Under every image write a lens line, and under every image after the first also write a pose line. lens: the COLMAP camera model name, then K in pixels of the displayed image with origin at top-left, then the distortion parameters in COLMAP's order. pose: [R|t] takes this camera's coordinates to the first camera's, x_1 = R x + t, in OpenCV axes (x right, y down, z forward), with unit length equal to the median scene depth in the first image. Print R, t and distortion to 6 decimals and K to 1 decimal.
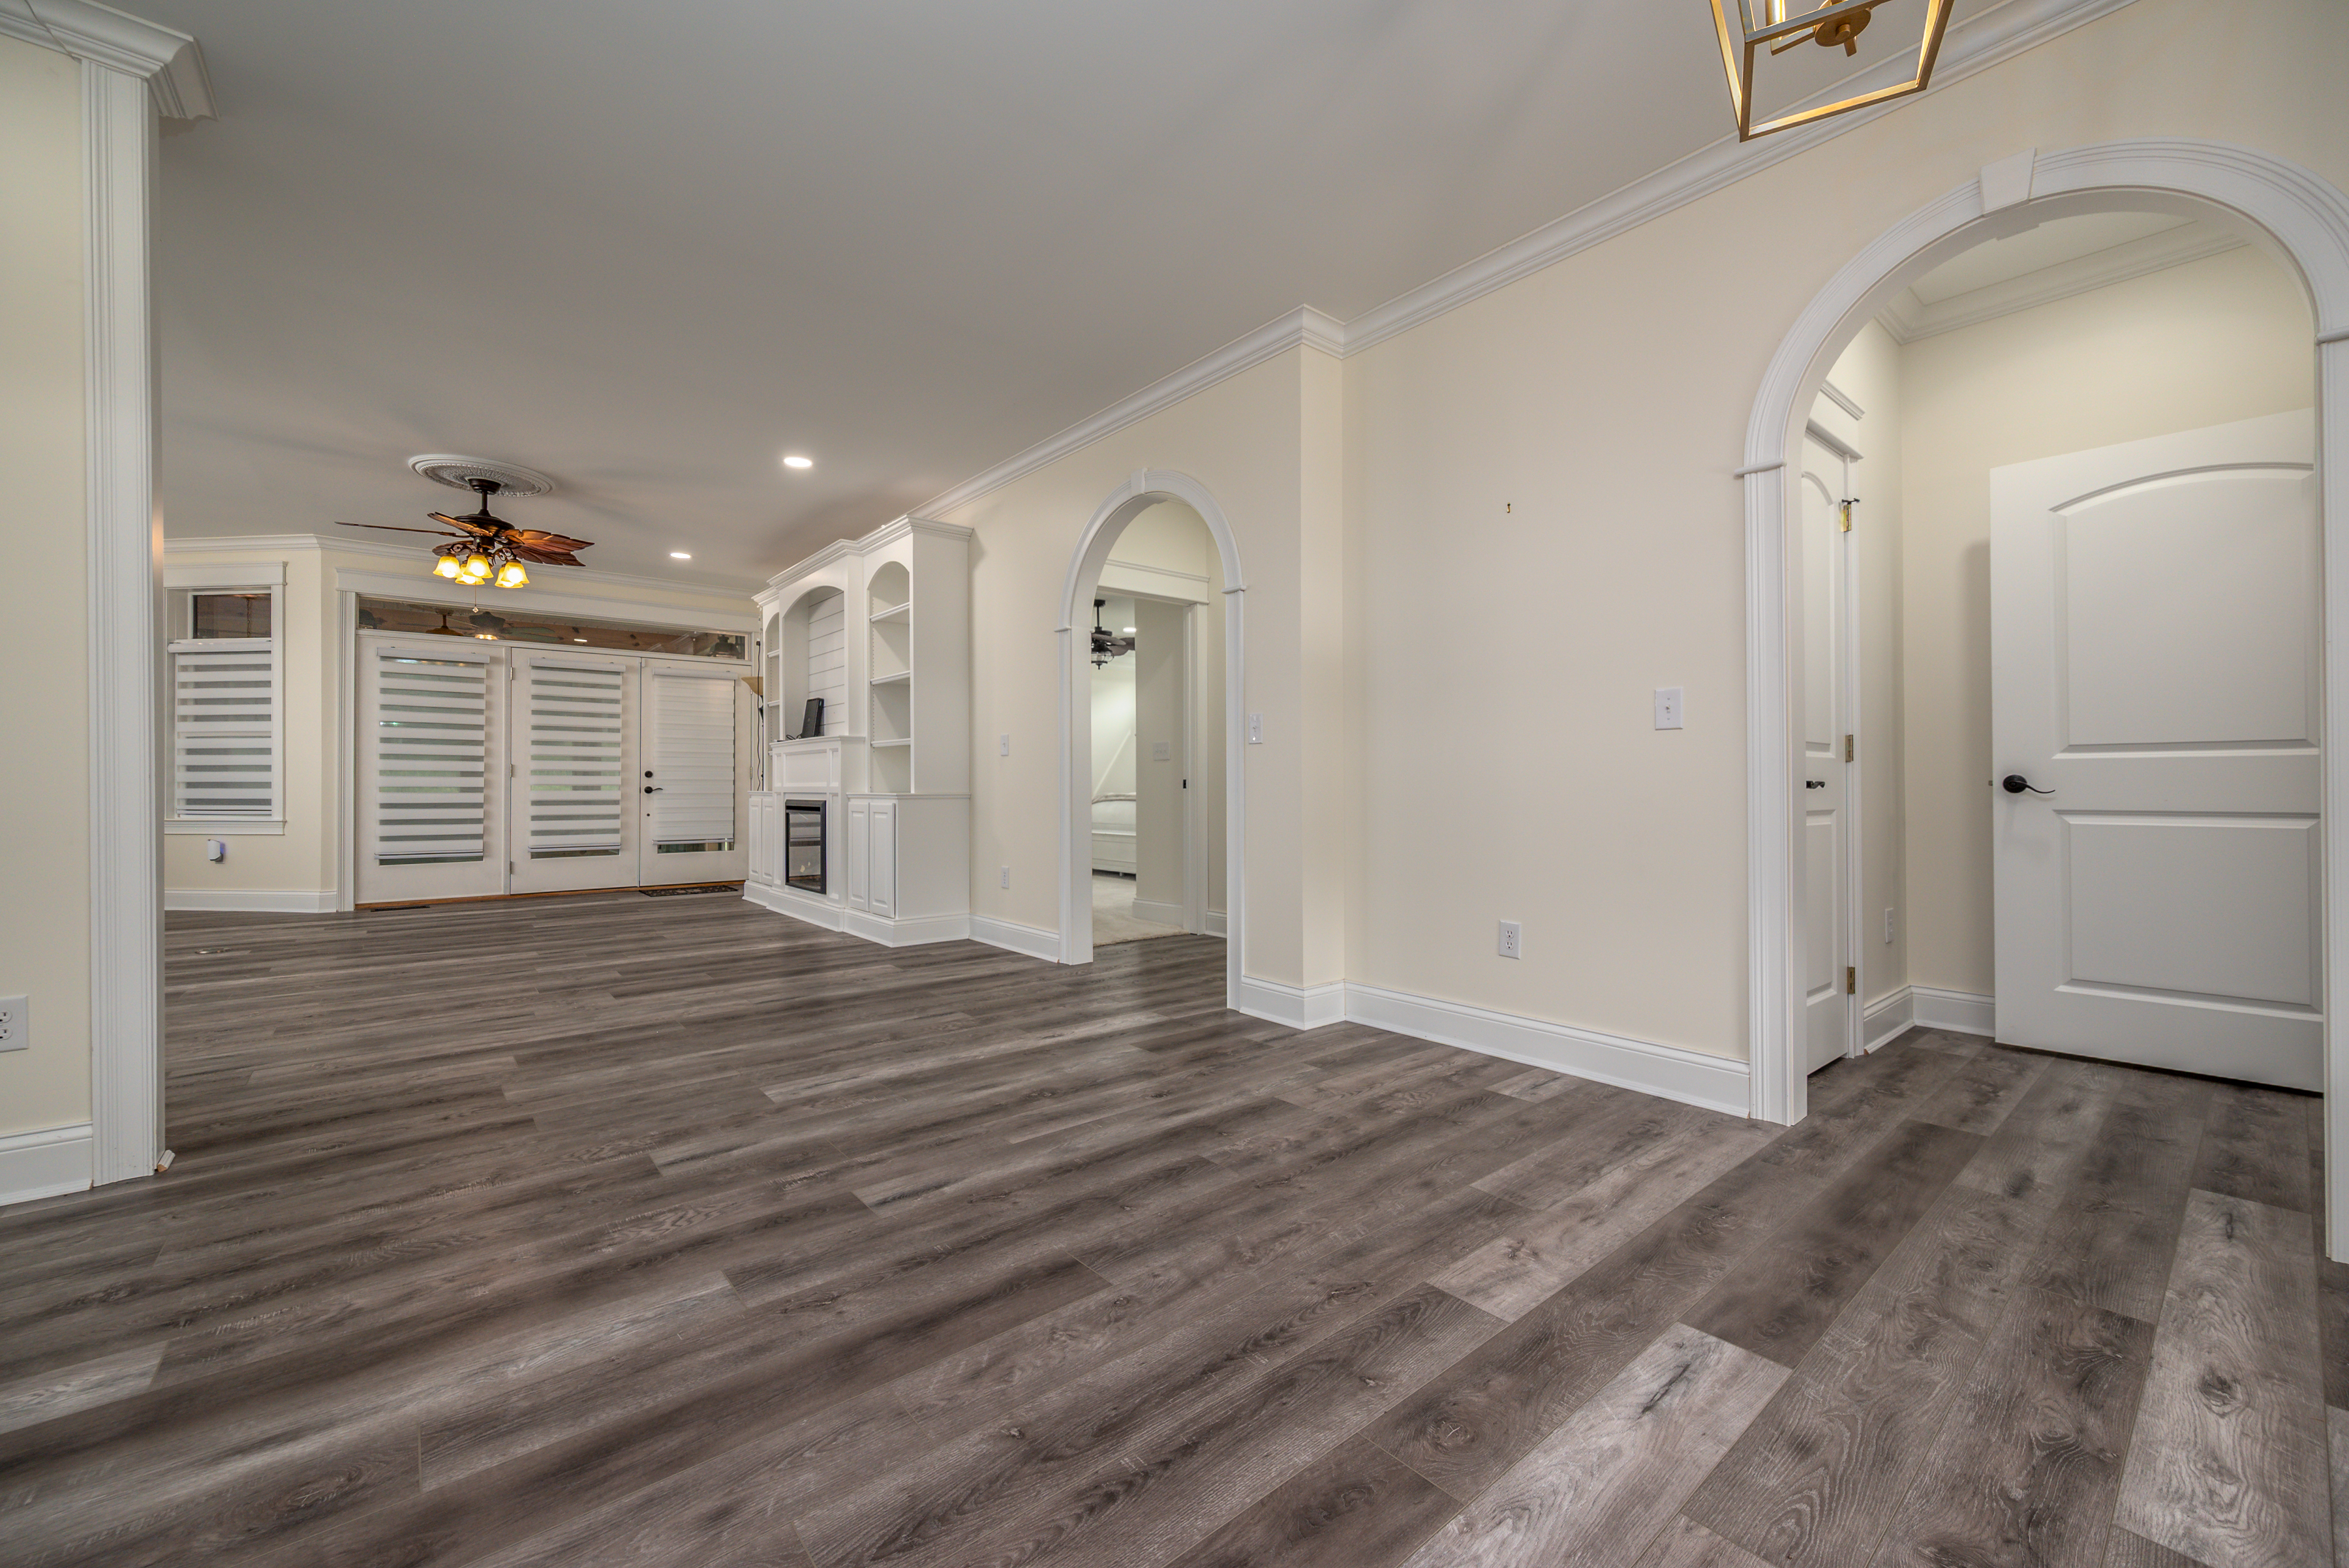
lens RADIAL K [[939.2, 0, 1178.7], [0, 939.2, 772.1], [0, 0, 1]] dist [-0.000158, 0.000392]
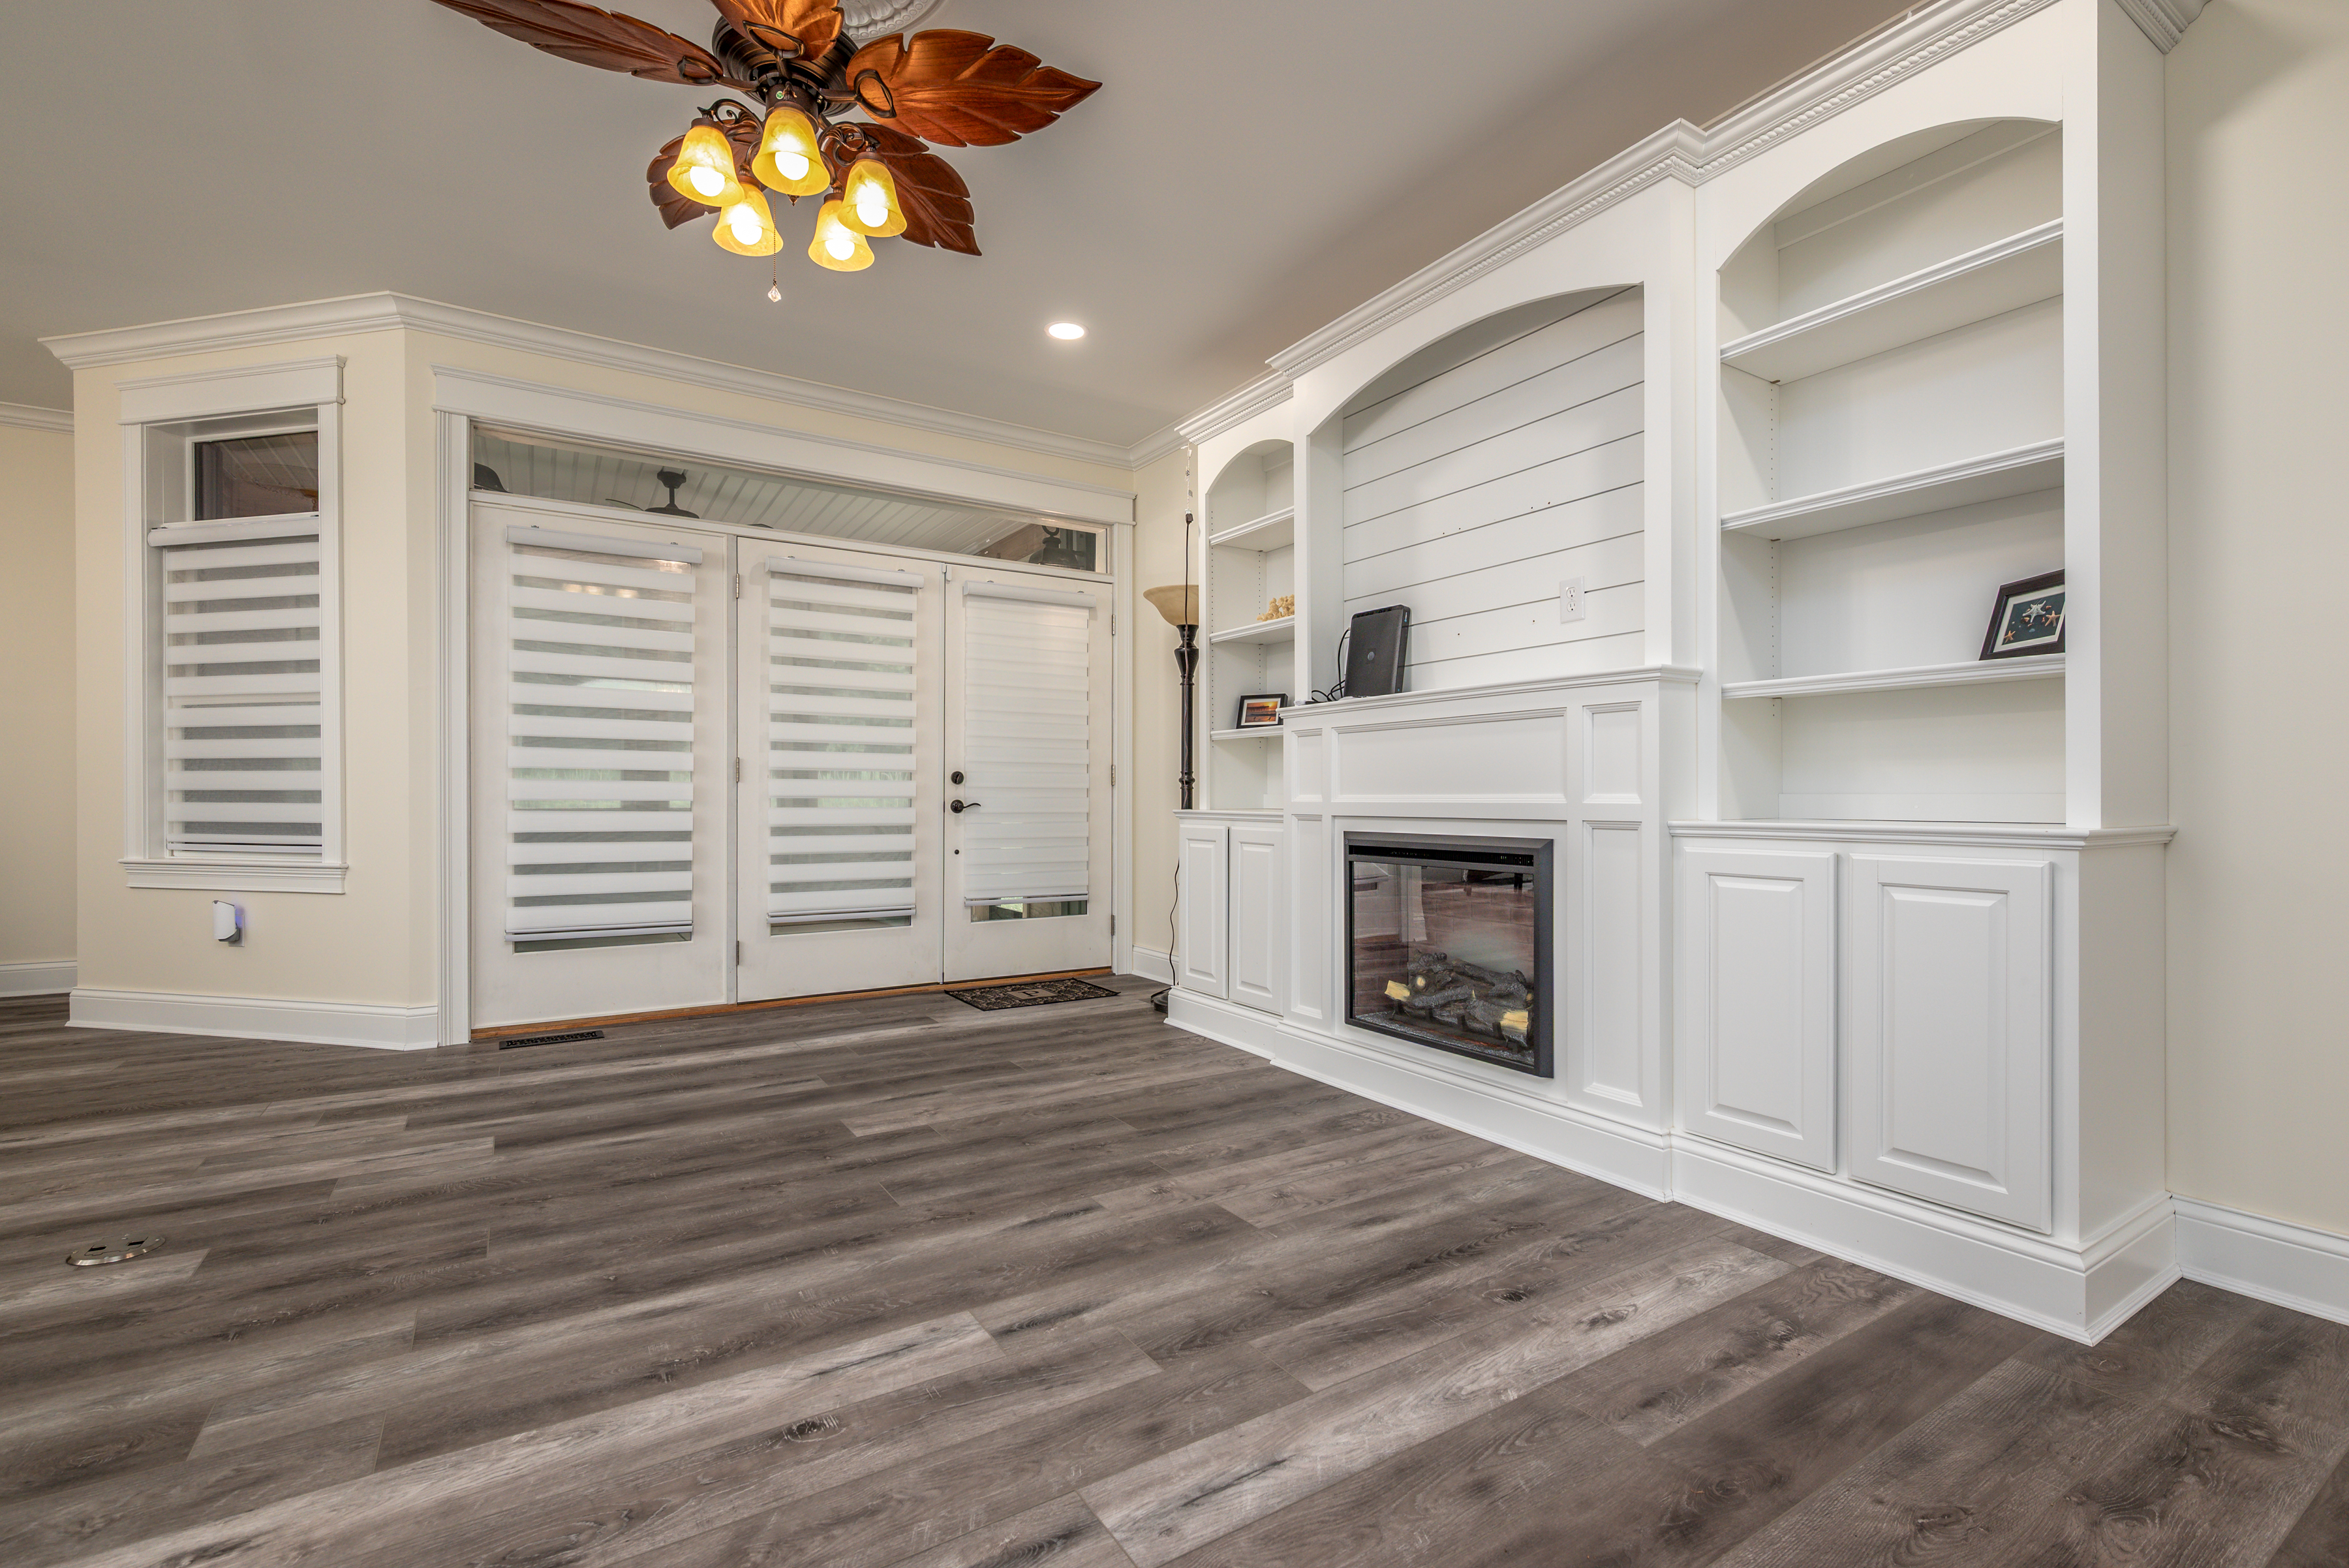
lens RADIAL K [[1046.5, 0, 1181.0], [0, 1046.5, 795.3], [0, 0, 1]] dist [-0.000903, -0.000686]
pose [[0.991905, 0.002326, -0.126964, -0.420806], [-0.000702, 0.999917, 0.012840, 0.005529], [0.126983, -0.012647, 0.991824, 0.485388]]
